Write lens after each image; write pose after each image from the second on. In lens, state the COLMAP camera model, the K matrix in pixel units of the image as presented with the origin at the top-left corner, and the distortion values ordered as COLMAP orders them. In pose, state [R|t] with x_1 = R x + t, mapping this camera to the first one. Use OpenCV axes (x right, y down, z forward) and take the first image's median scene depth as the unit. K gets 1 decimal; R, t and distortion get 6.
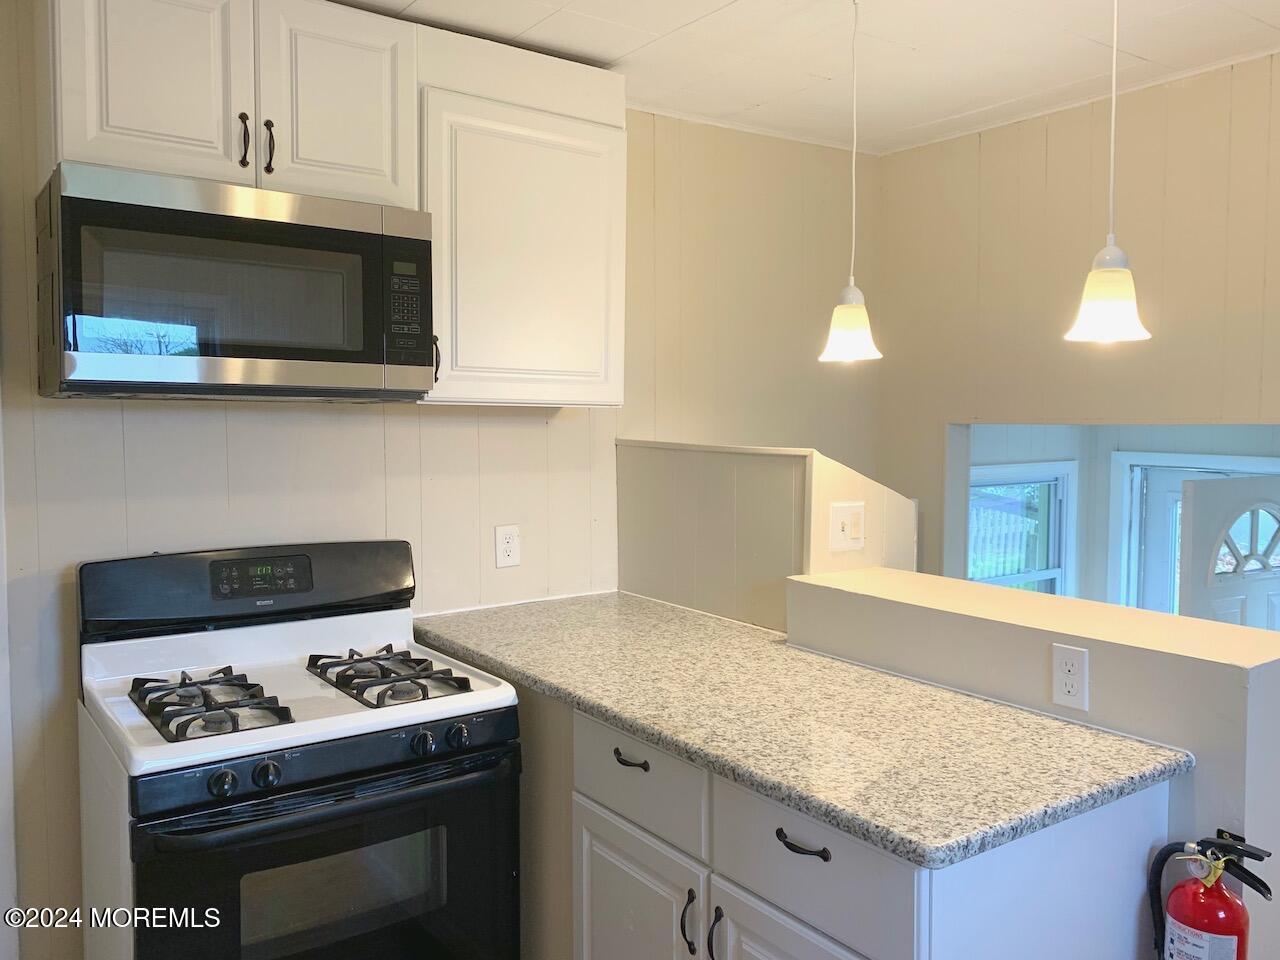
lens RADIAL K [[1000.4, 0, 639.8], [0, 1000.4, 500.2], [0, 0, 1]] dist [-0.000621, -0.007471]
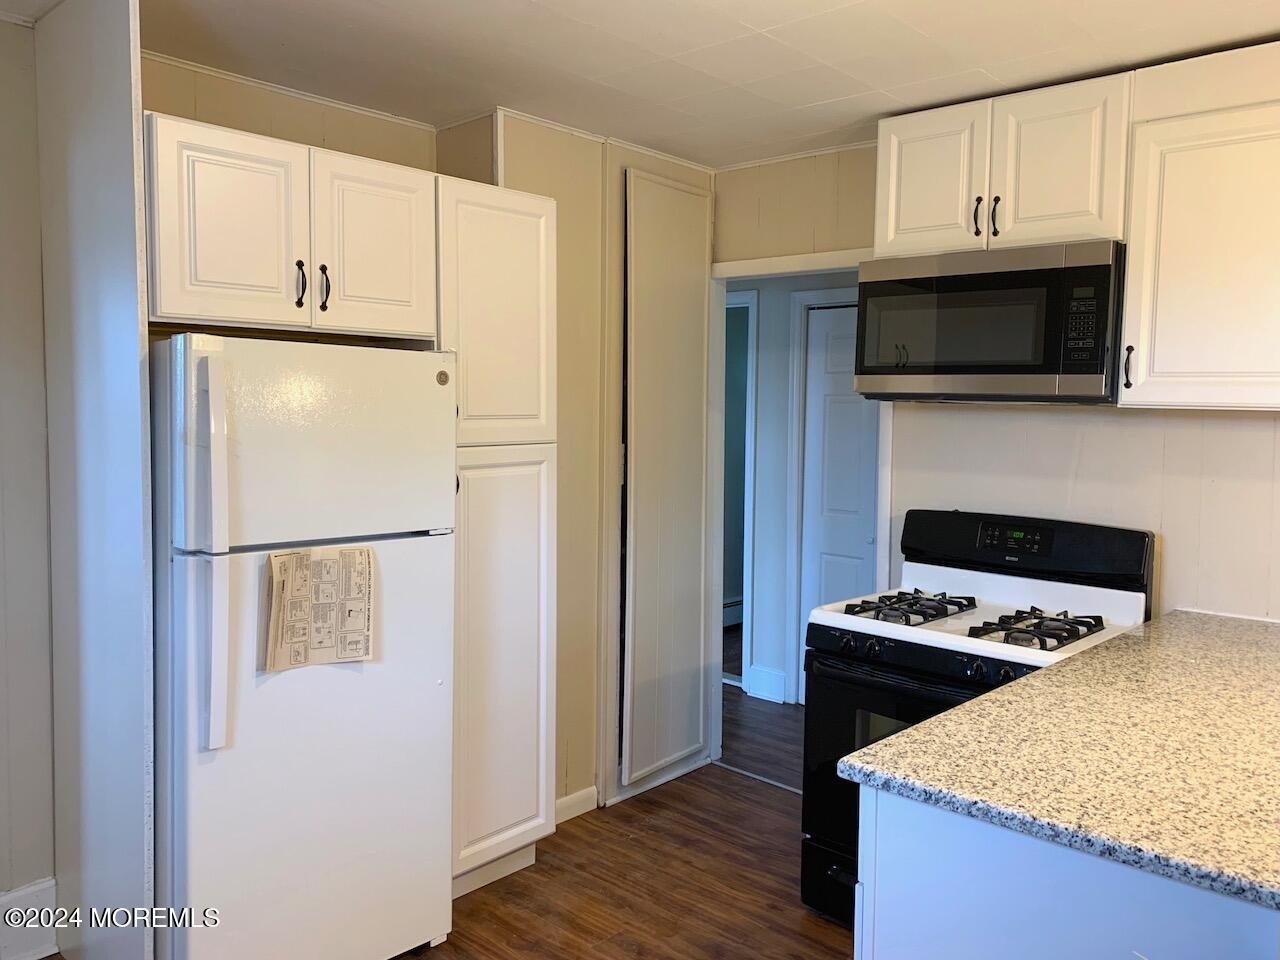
lens RADIAL K [[973.0, 0, 625.6], [0, 973.0, 471.3], [0, 0, 1]] dist [0.004675, -0.005071]
pose [[0.210124, 0.070583, -0.975123, 0.867233], [-0.094790, 0.994162, 0.051536, -0.032879], [0.973069, 0.081603, 0.215588, 0.267941]]
